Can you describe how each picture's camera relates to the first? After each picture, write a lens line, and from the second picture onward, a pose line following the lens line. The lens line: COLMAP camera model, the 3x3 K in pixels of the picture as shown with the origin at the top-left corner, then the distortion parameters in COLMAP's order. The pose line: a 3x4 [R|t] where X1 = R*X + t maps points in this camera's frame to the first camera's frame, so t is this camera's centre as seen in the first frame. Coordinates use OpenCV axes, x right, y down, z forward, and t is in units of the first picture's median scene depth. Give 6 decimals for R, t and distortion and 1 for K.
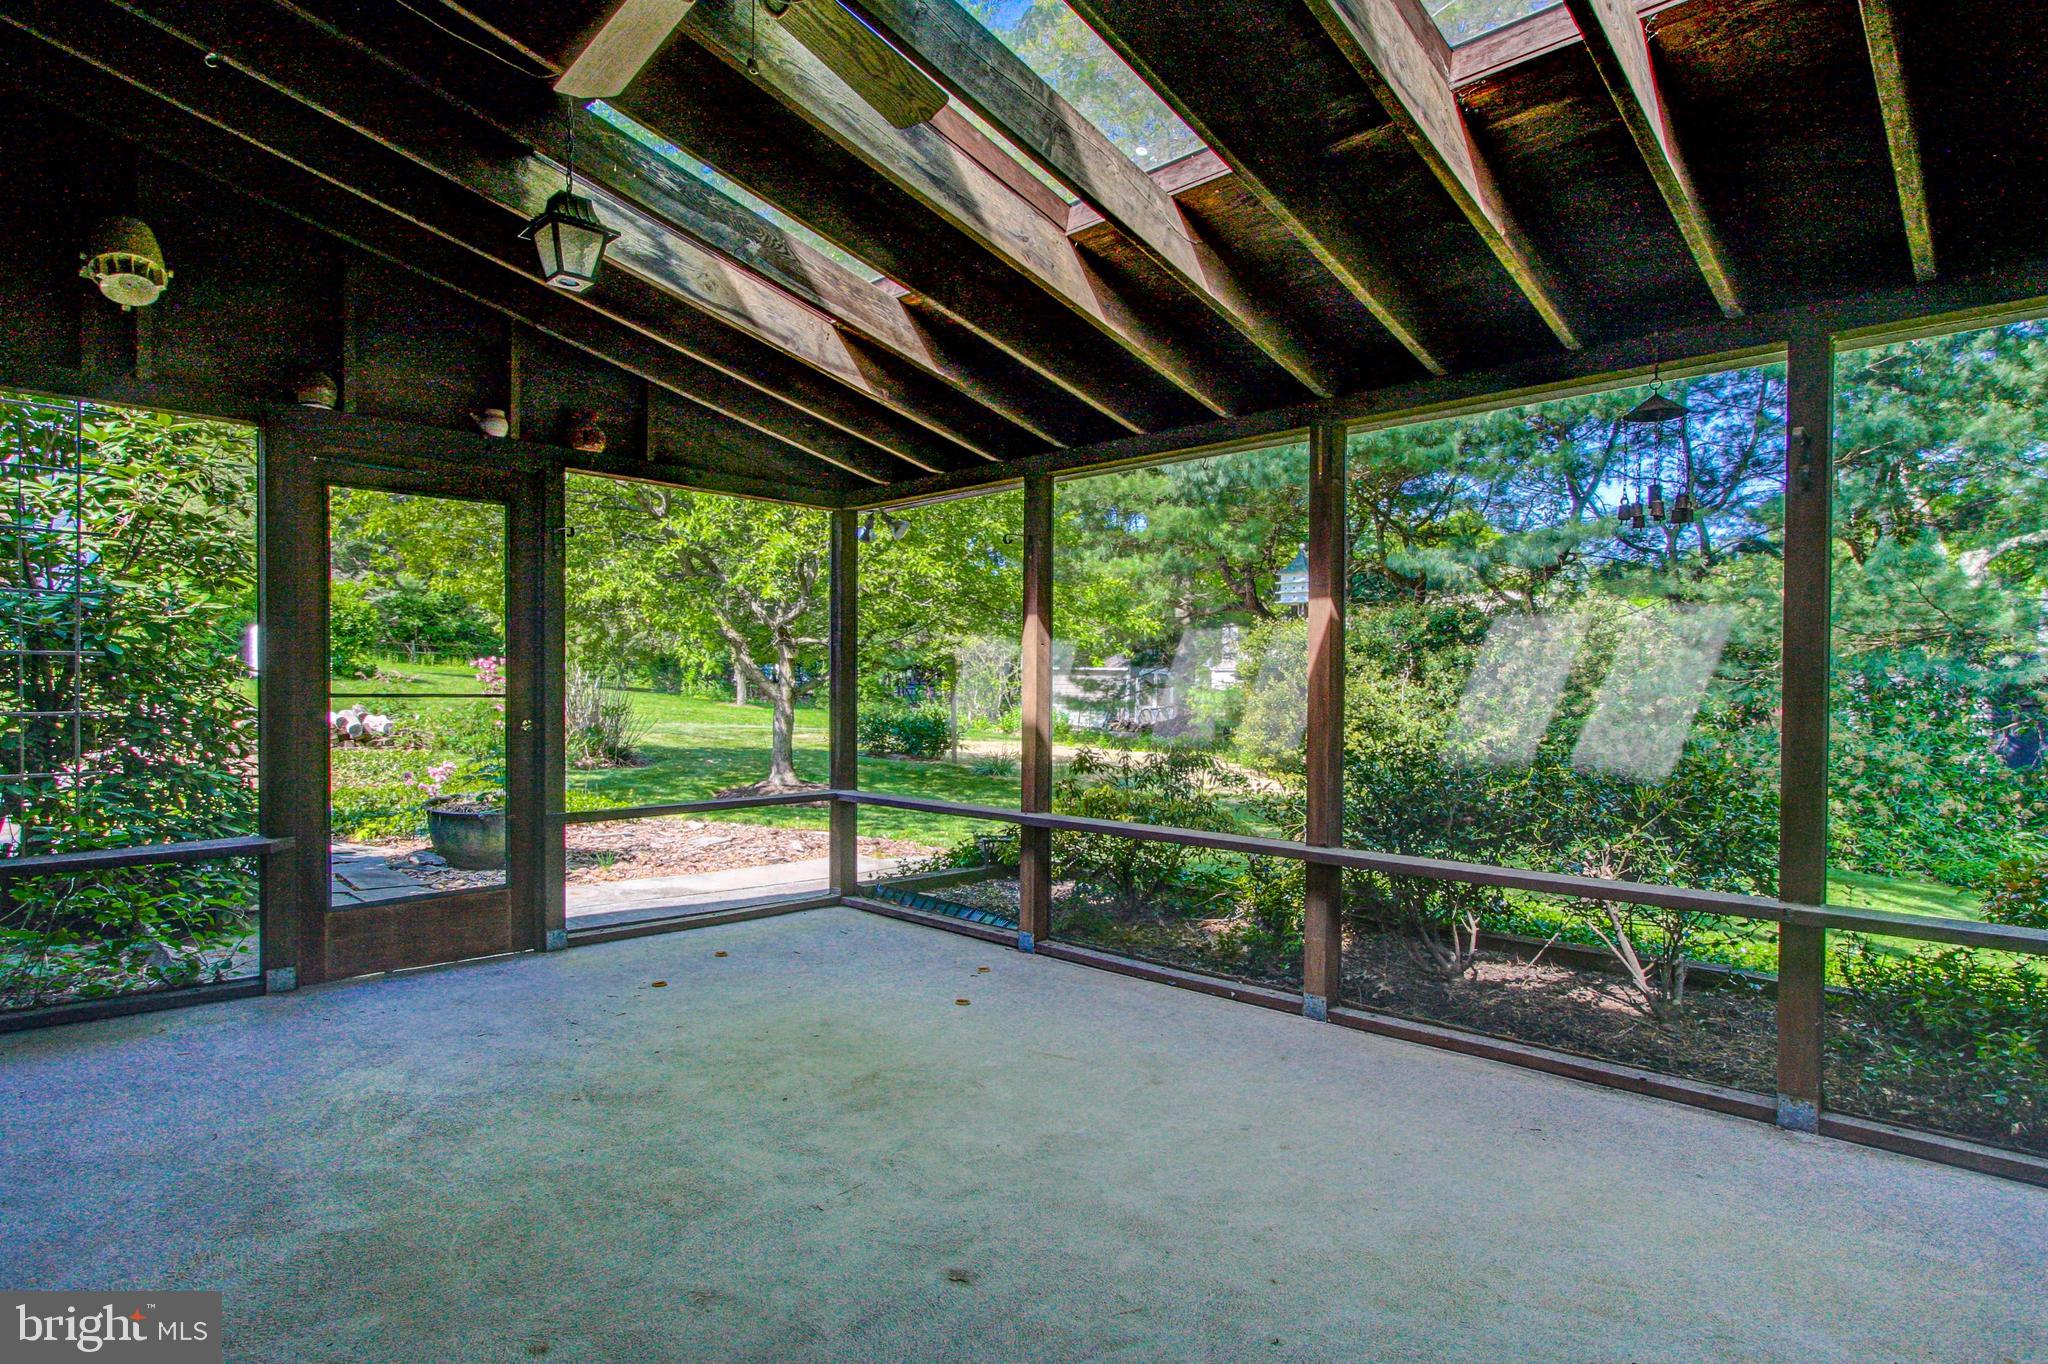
lens RADIAL K [[1112.0, 0, 1024.0], [0, 1112.0, 682.0], [0, 0, 1]] dist [-0.004394, -0.000427]
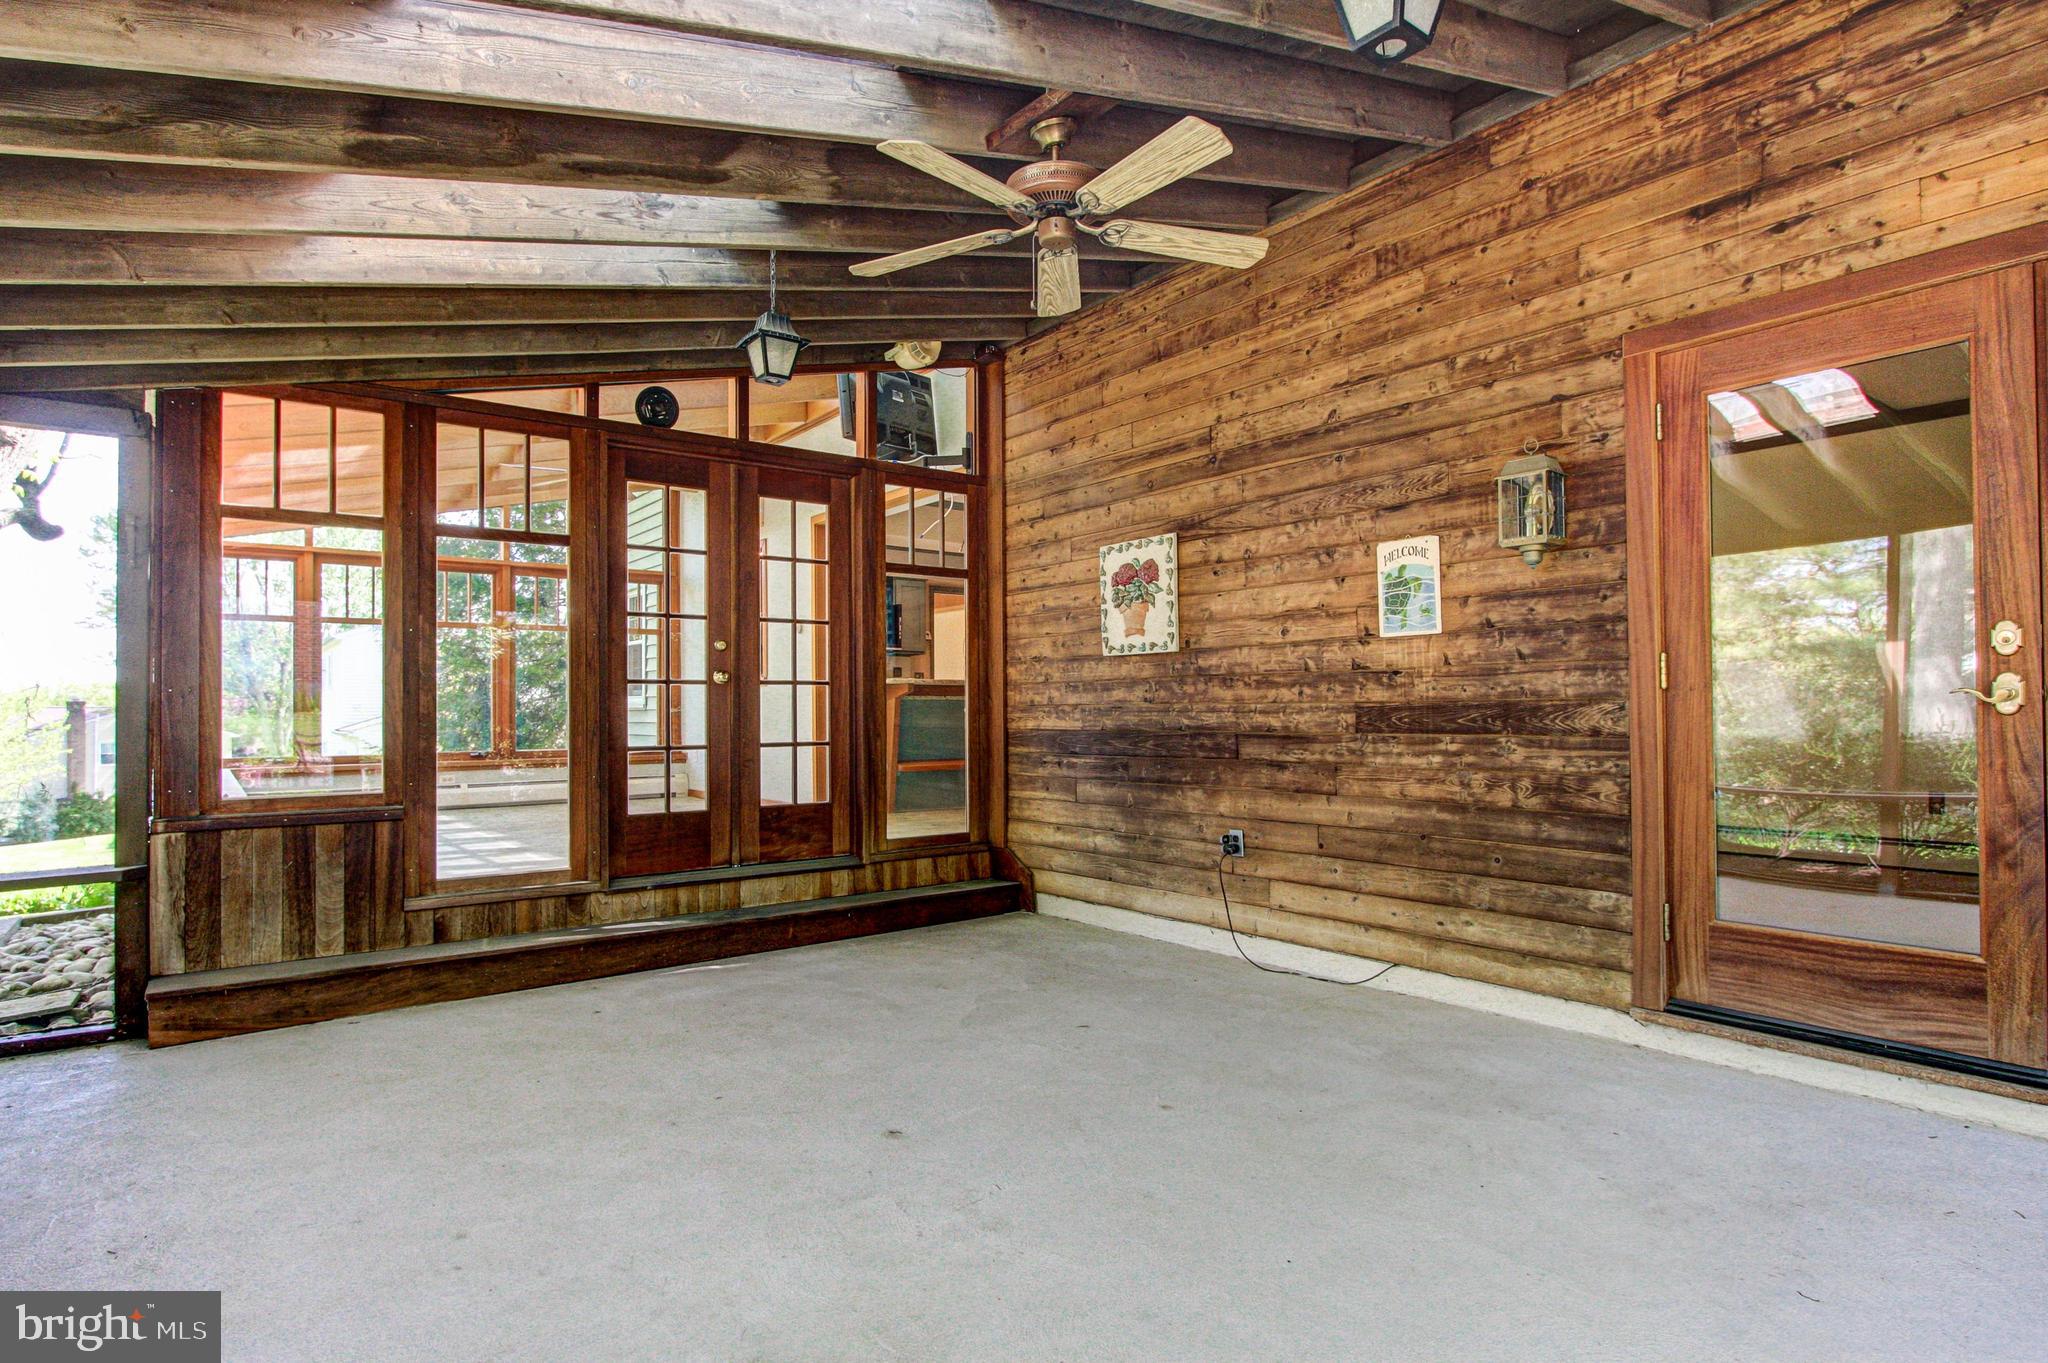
lens RADIAL K [[1073.2, 0, 1024.0], [0, 1073.2, 681.5], [0, 0, 1]] dist [-0.006337, -0.000501]
pose [[-0.990224, 0.004754, 0.139405, -0.239689], [0.001172, 0.999667, -0.025767, 0.013625], [-0.139481, -0.025351, -0.989900, 1.363546]]
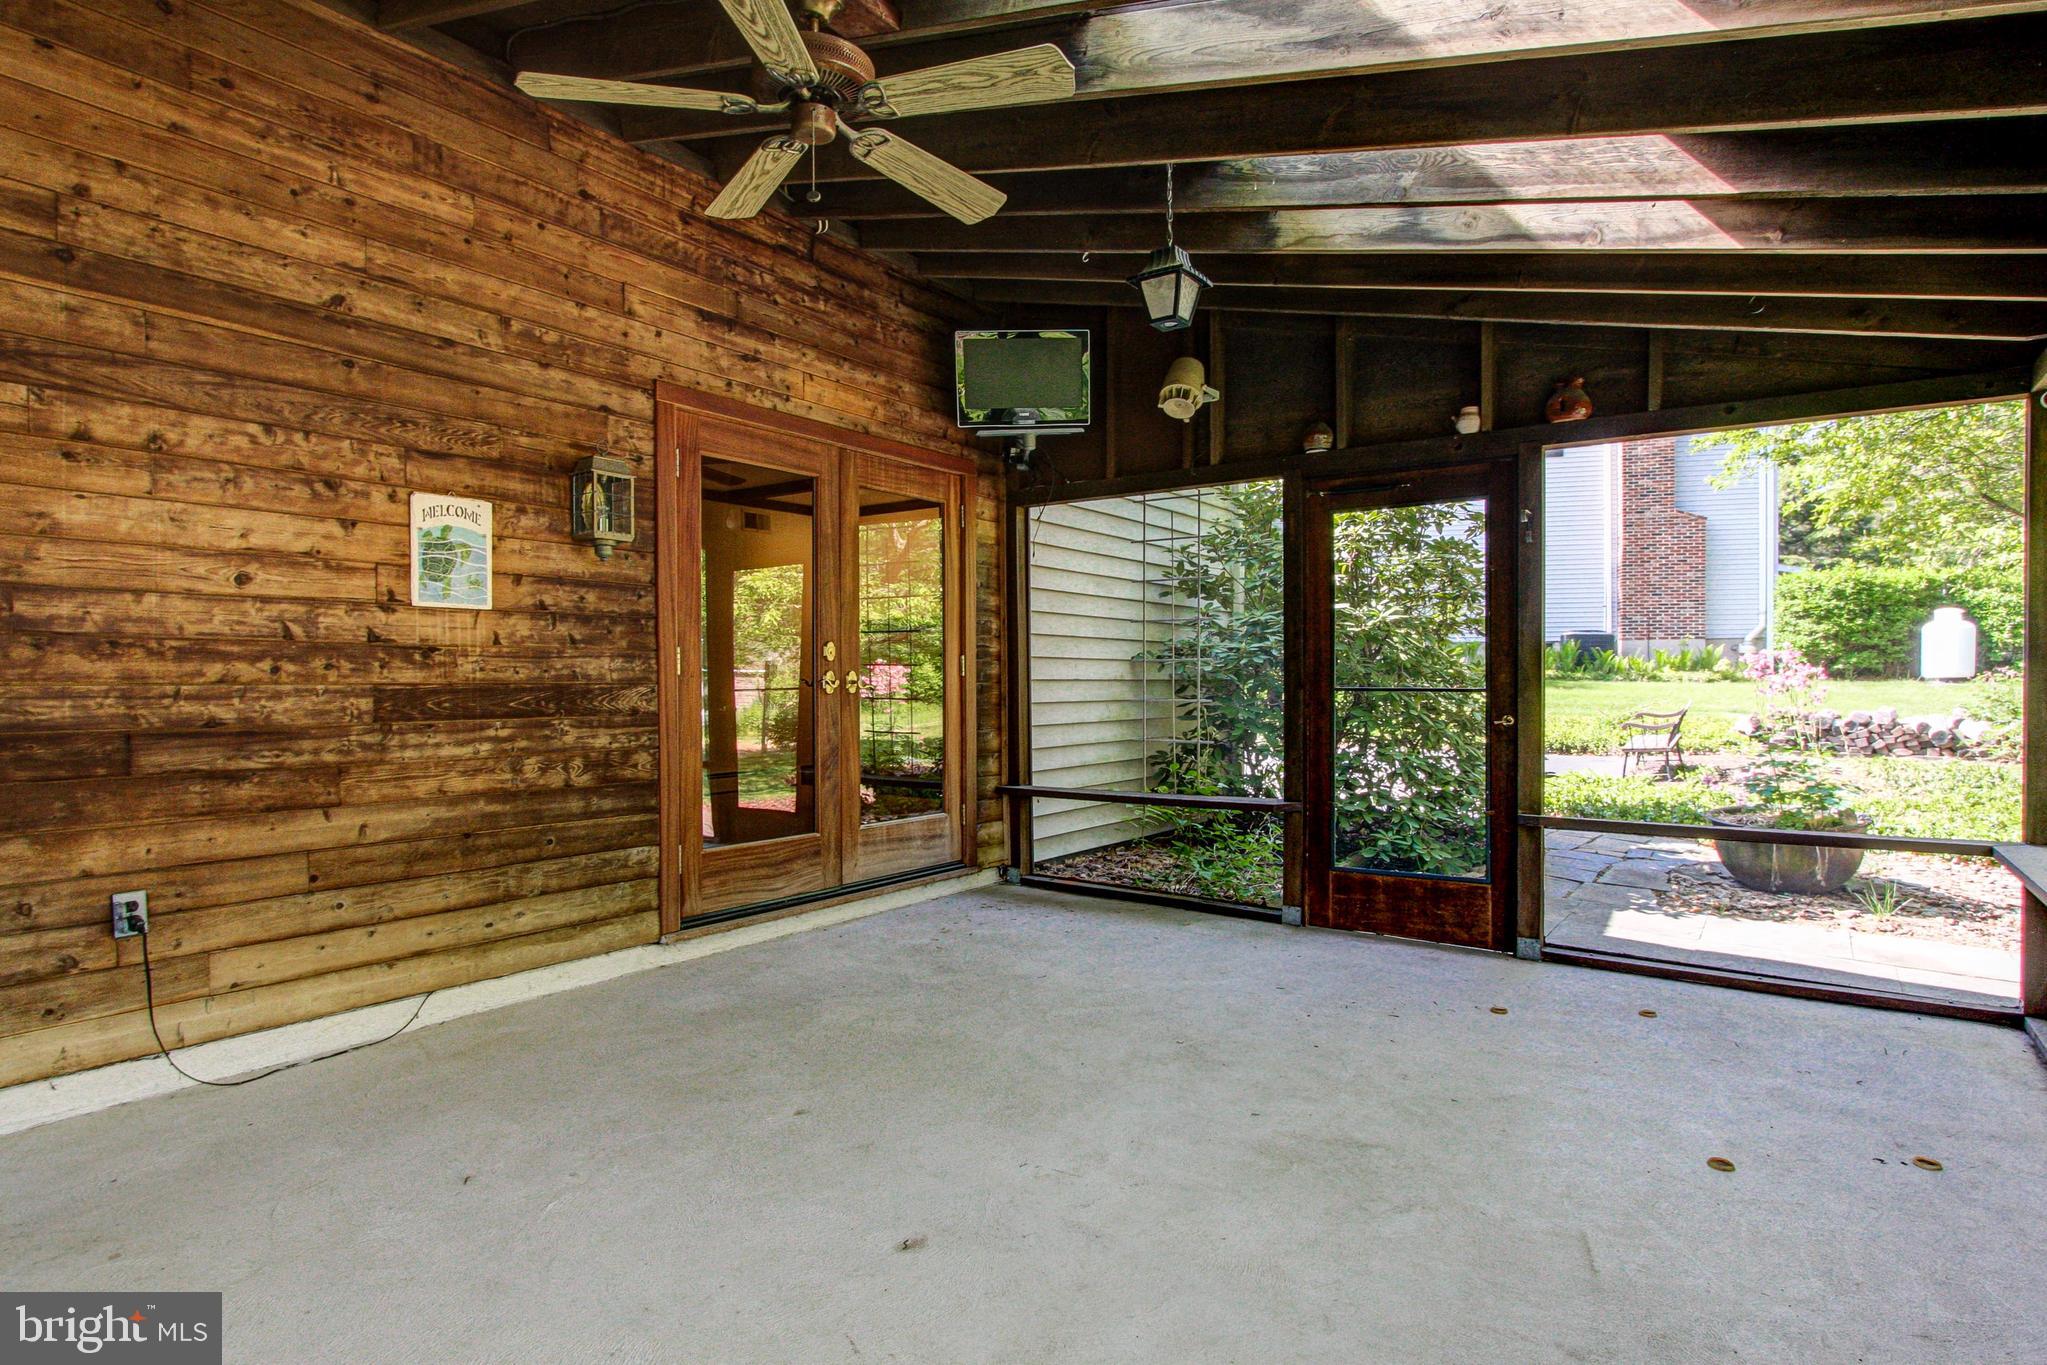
lens RADIAL K [[1111.4, 0, 1023.5], [0, 1111.4, 682.5], [0, 0, 1]] dist [-0.004394, -0.000427]
pose [[0.152519, -0.007833, -0.988270, 0.584745], [0.003966, 0.999965, -0.007314, 0.014655], [0.988293, -0.002804, 0.152544, 0.569578]]
